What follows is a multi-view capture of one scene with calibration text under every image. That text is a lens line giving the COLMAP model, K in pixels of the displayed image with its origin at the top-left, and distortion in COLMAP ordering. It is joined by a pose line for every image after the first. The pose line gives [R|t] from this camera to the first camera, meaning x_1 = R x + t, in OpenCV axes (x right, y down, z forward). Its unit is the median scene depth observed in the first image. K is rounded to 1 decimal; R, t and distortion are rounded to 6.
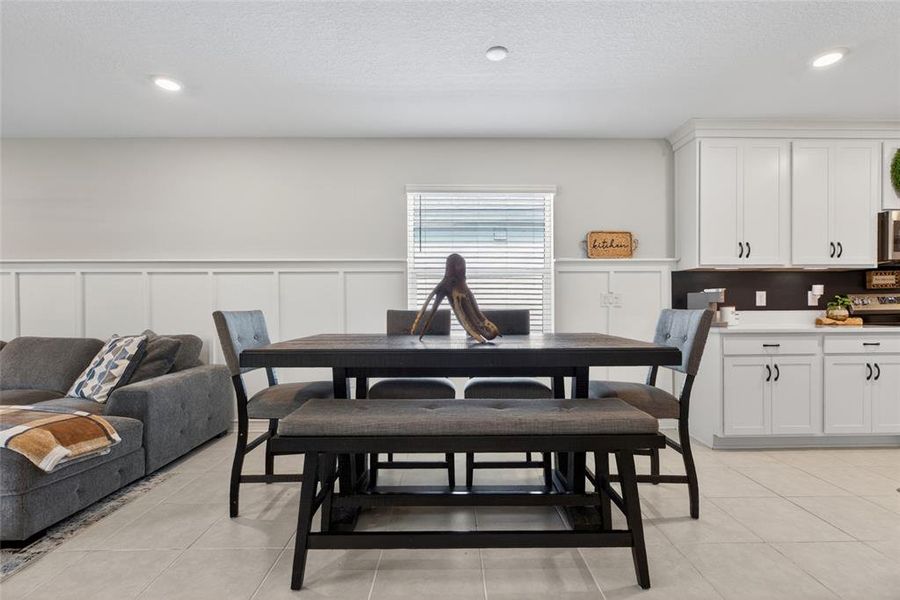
lens RADIAL K [[405.8, 0, 448.0], [0, 405.8, 299.2], [0, 0, 1]] dist [-0.008844, -0.000422]
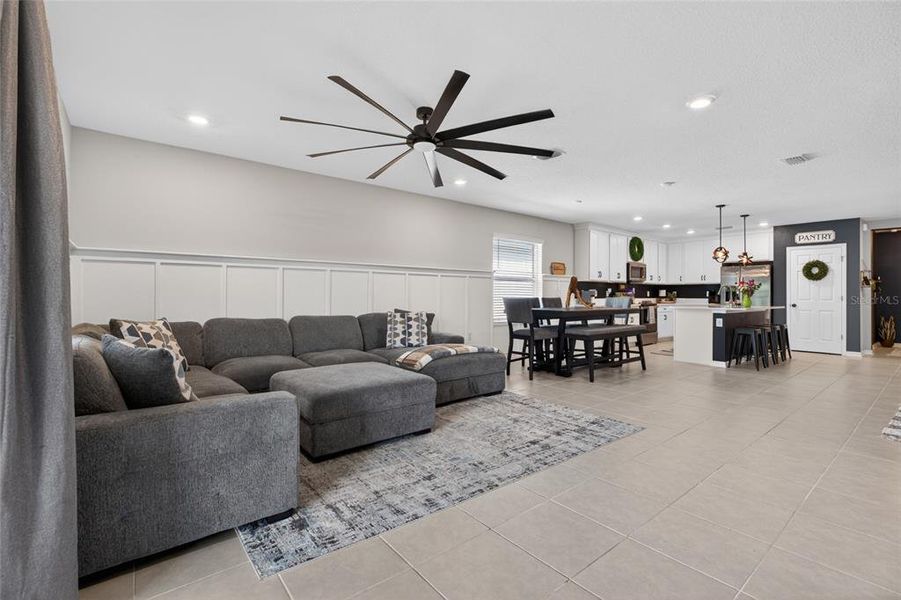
lens RADIAL K [[406.3, 0, 454.2], [0, 406.3, 299.4], [0, 0, 1]] dist [-0.008844, -0.000422]
pose [[0.763826, 0.000005, 0.645423, -1.607823], [-0.003665, 0.999984, 0.004329, 0.028754], [-0.645412, -0.005672, 0.763813, -0.365979]]
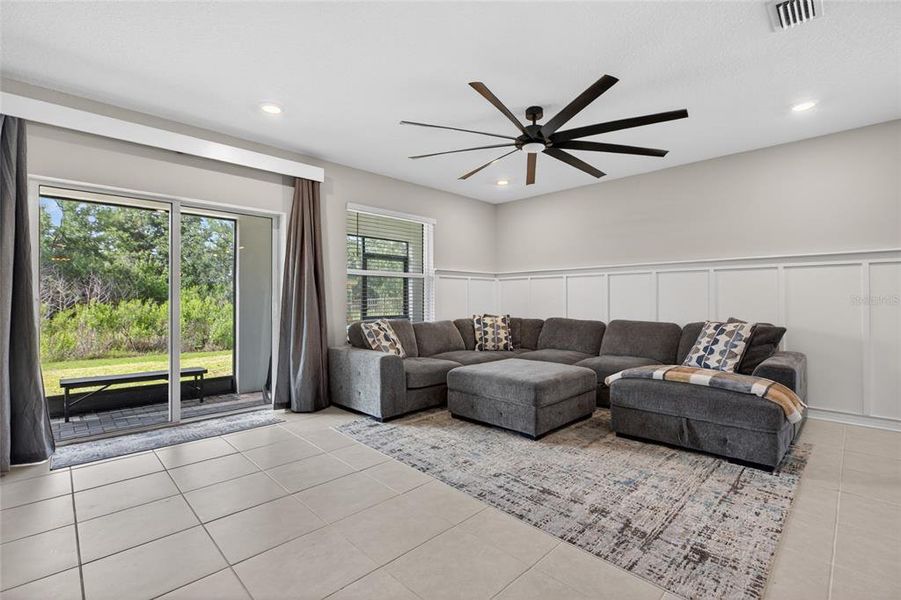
lens RADIAL K [[406.3, 0, 456.6], [0, 406.3, 299.0], [0, 0, 1]] dist [-0.008844, -0.000422]
pose [[0.717819, 0.000558, -0.696230, -0.486941], [-0.003552, 0.999990, -0.002861, 0.025524], [0.696221, 0.004527, 0.717813, -0.396357]]
